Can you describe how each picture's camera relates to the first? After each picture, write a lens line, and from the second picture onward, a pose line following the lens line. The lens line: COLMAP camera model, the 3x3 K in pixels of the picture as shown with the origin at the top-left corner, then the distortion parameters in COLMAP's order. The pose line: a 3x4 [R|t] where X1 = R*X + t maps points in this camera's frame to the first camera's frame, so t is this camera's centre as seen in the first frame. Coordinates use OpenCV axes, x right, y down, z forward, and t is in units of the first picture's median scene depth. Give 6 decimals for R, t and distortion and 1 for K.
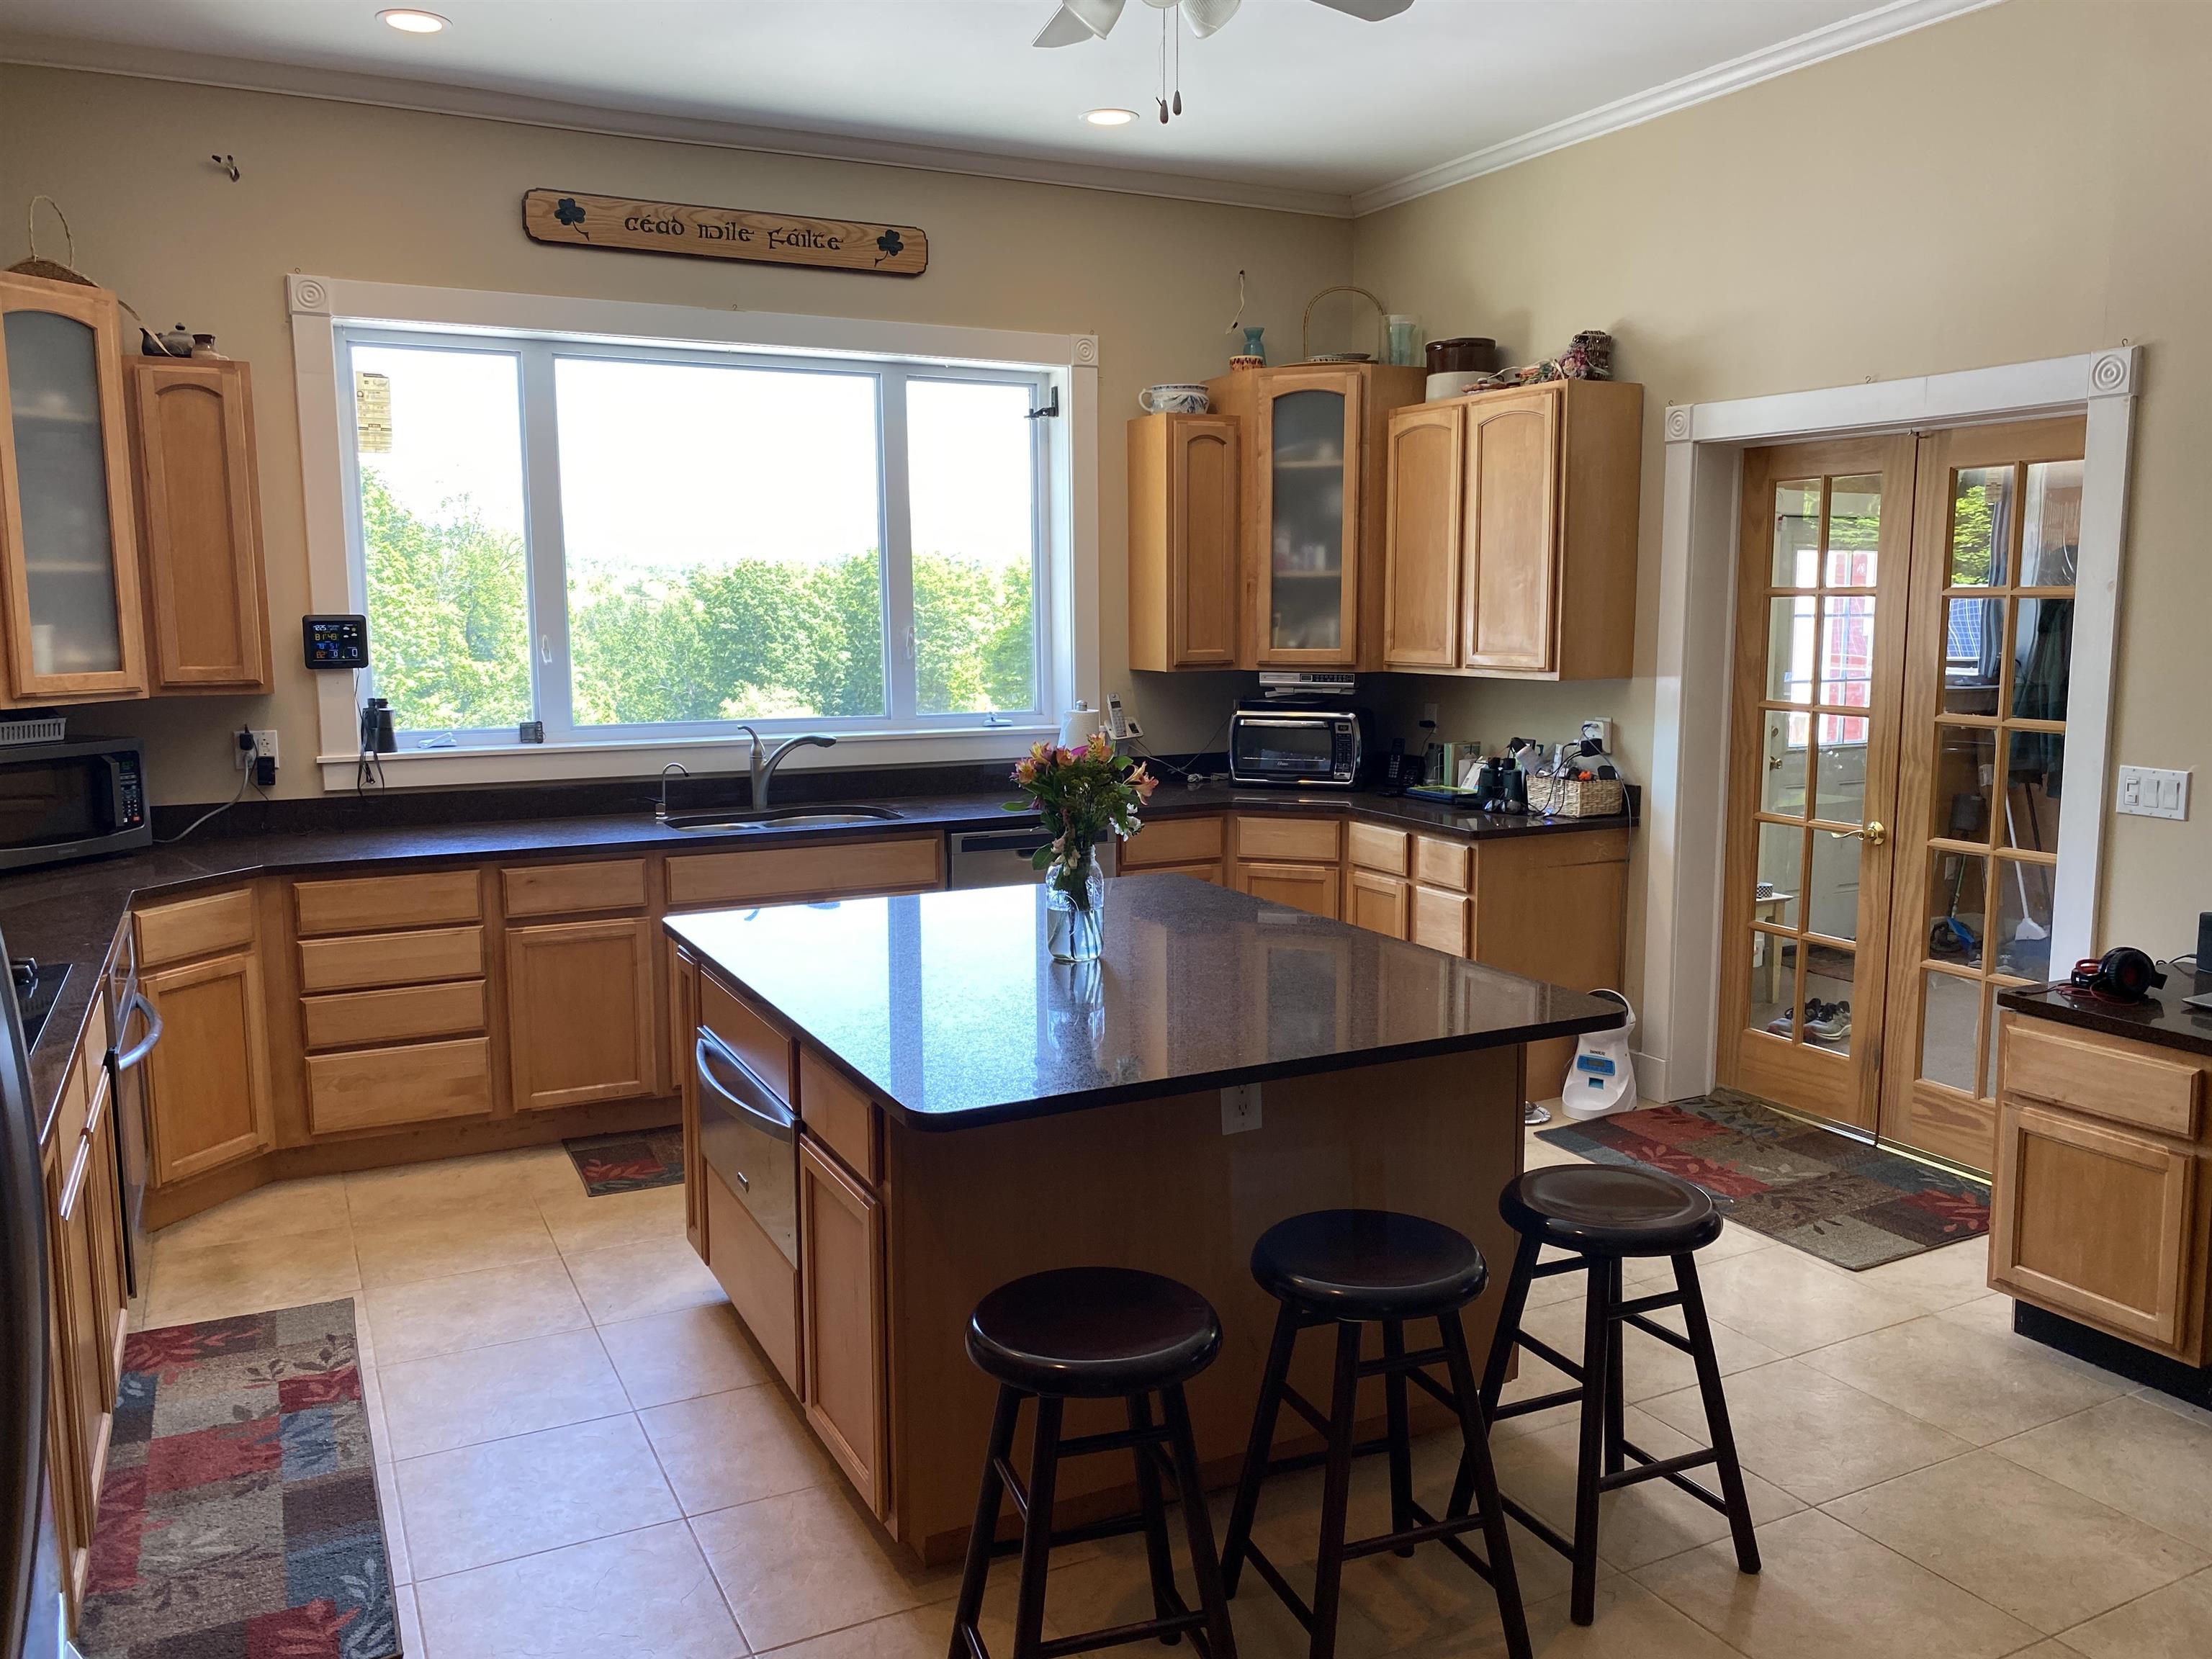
lens RADIAL K [[1676.7, 0, 1113.0], [0, 1676.7, 833.3], [0, 0, 1]] dist [0.016485, -0.035961]
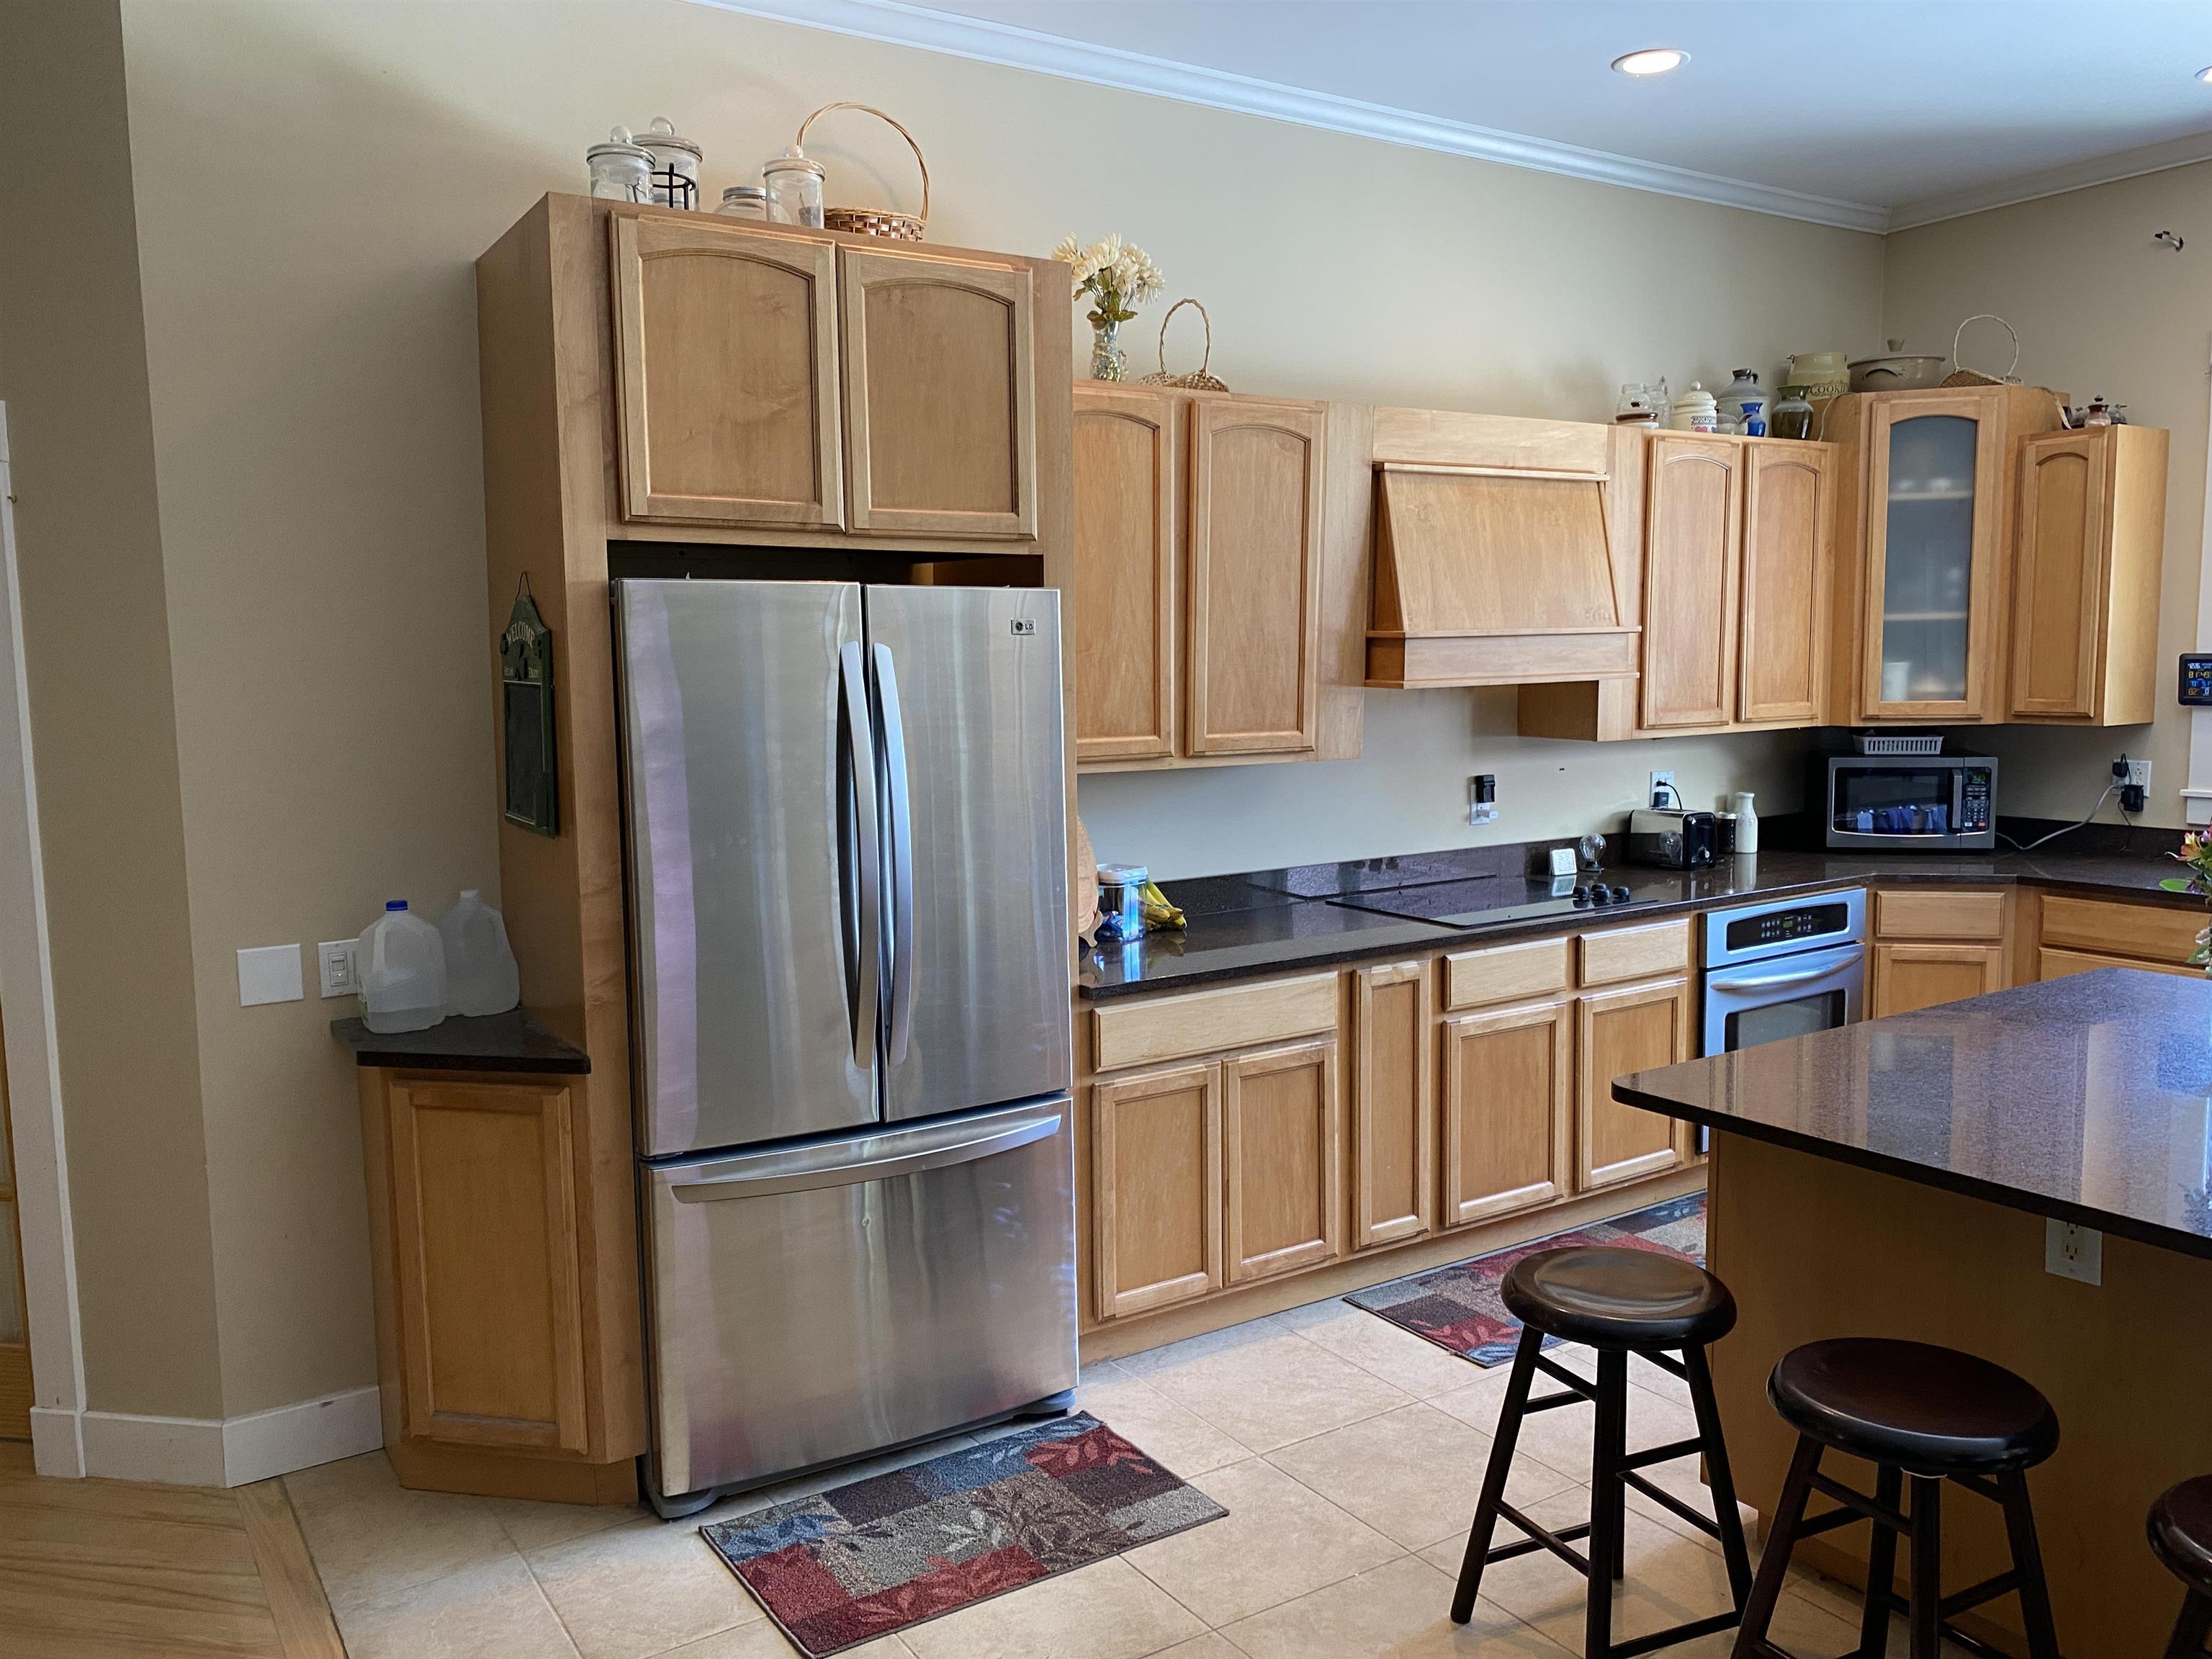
lens RADIAL K [[1676.7, 0, 1113.0], [0, 1676.7, 833.3], [0, 0, 1]] dist [0.016485, -0.035961]
pose [[0.095044, 0.109028, -0.989484, 0.478412], [-0.120742, 0.987908, 0.097257, -0.038886], [0.988123, 0.110228, 0.107059, 0.233230]]
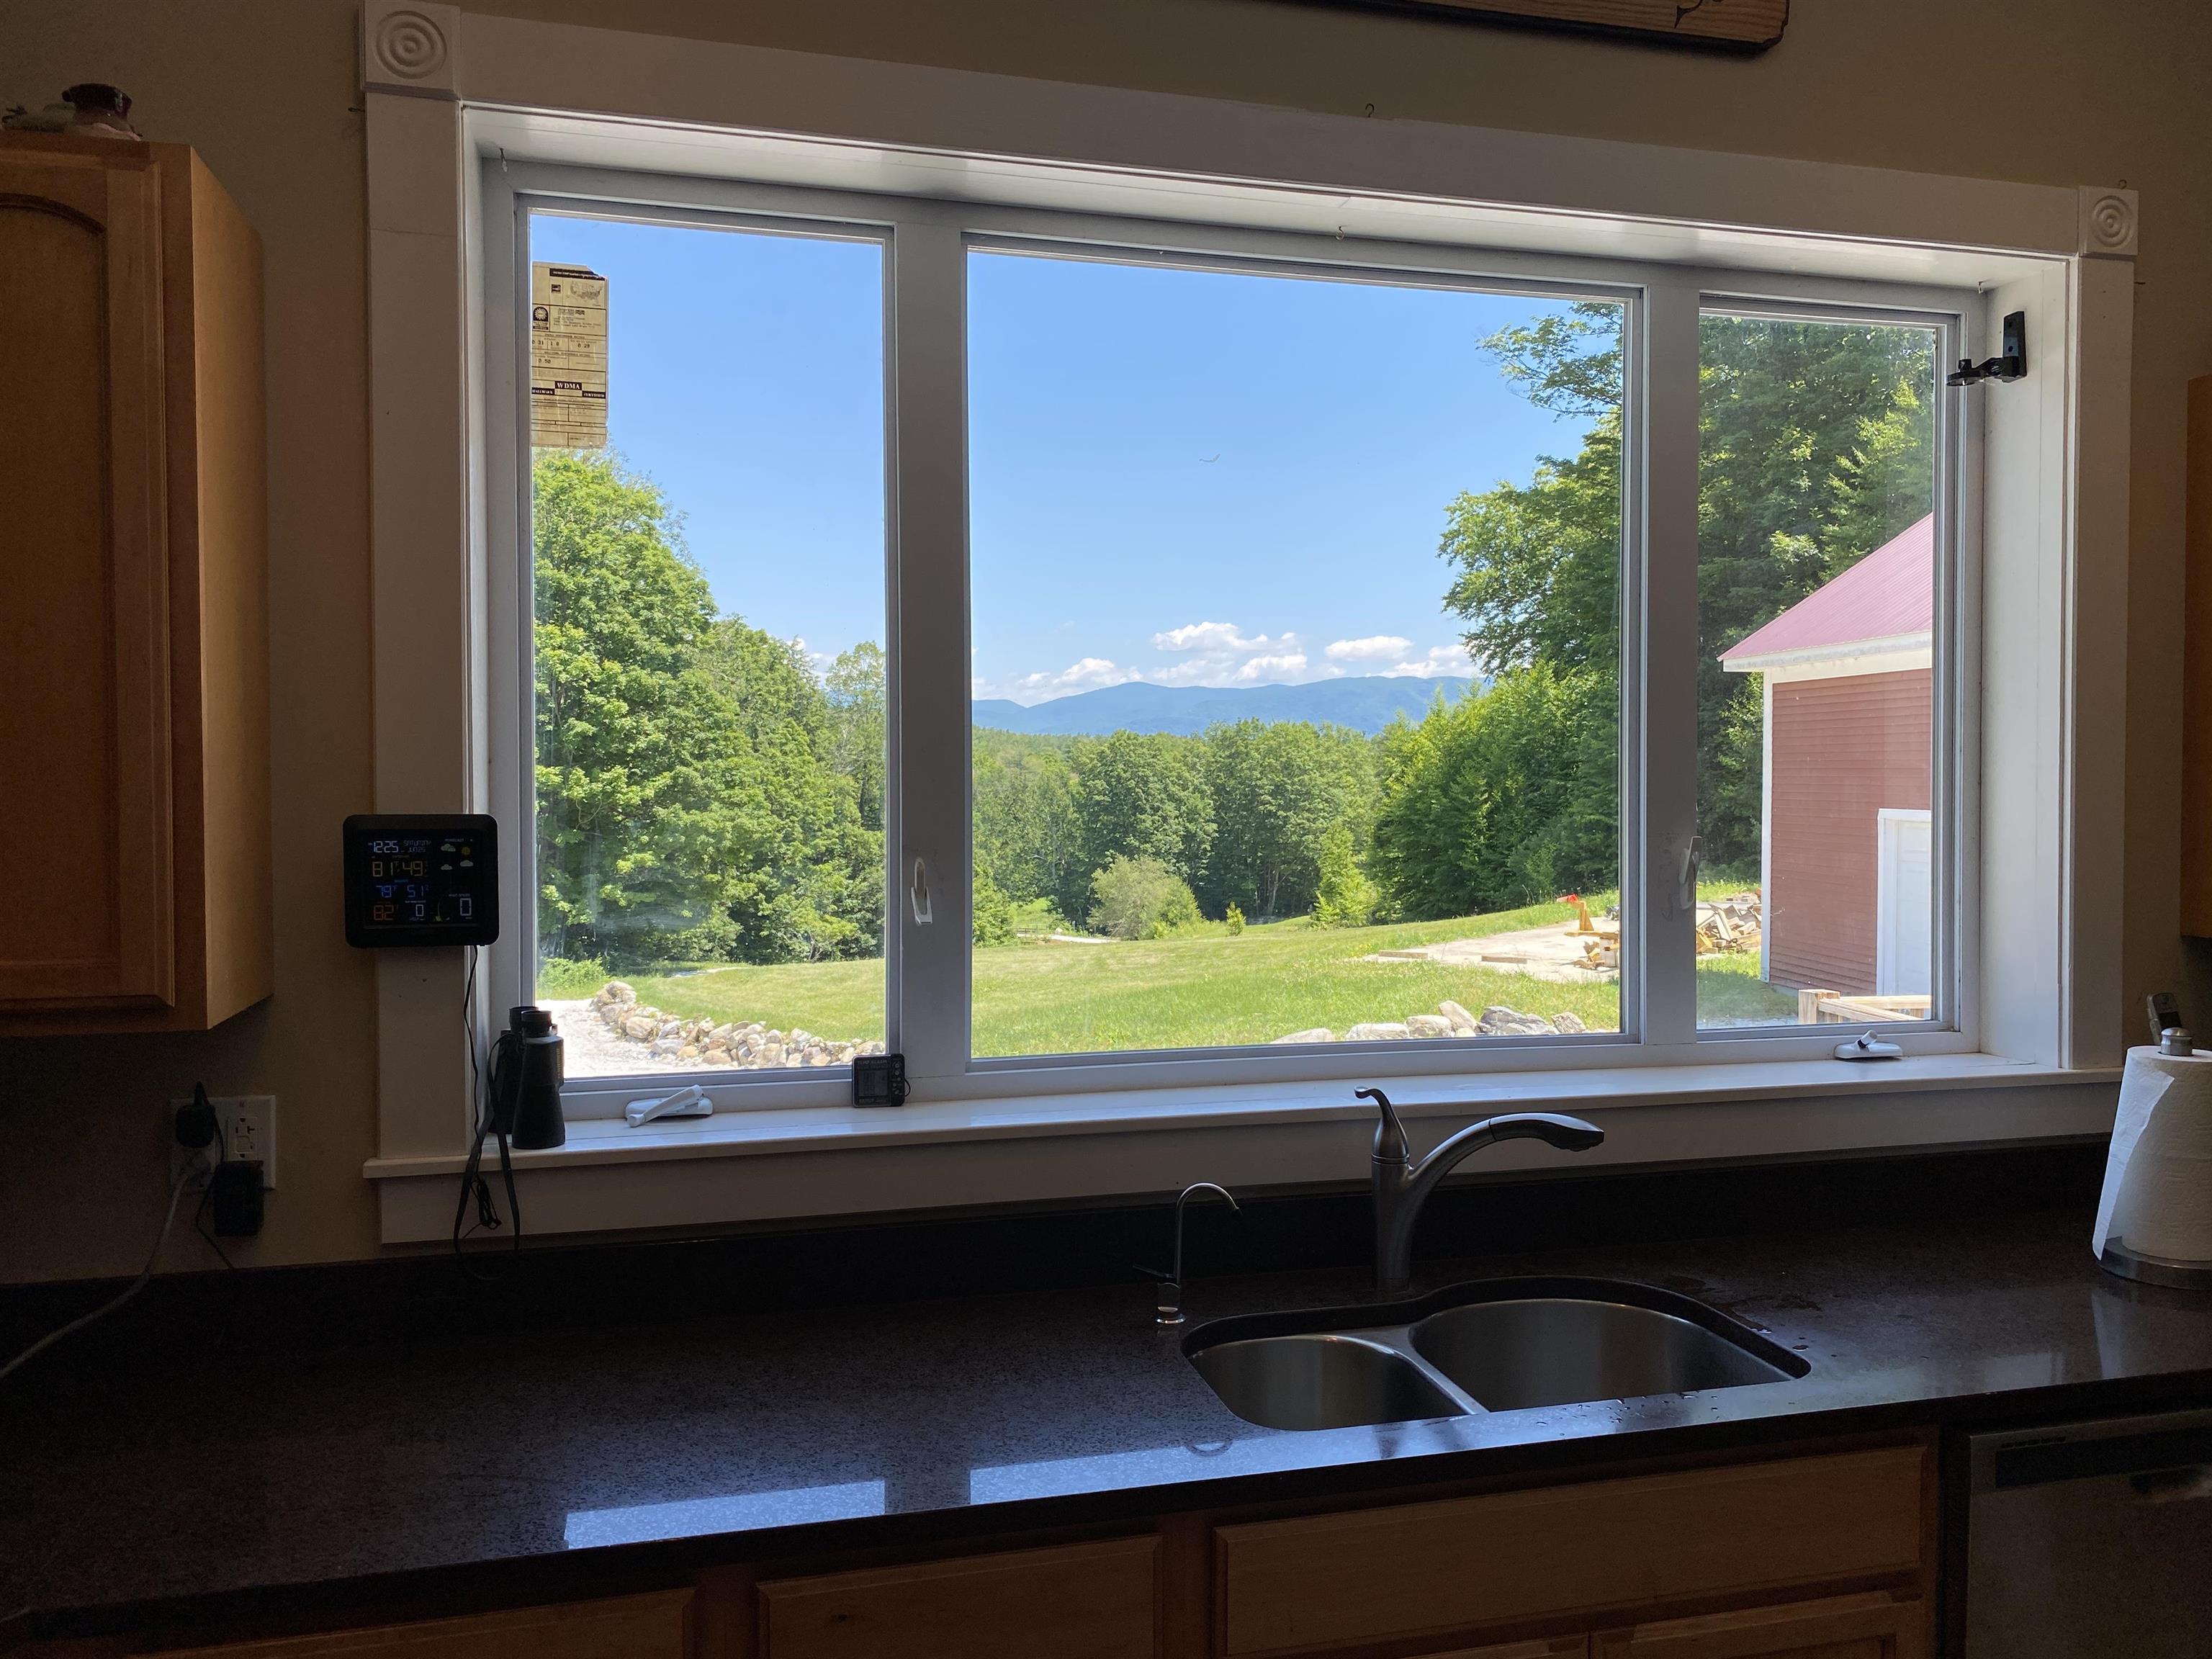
lens RADIAL K [[1676.7, 0, 1113.0], [0, 1676.7, 833.3], [0, 0, 1]] dist [0.016485, -0.035961]
pose [[0.976722, 0.010729, -0.214239, -0.206256], [-0.032578, 0.994582, -0.098719, -0.087736], [0.212019, 0.103400, 0.971780, 0.619228]]
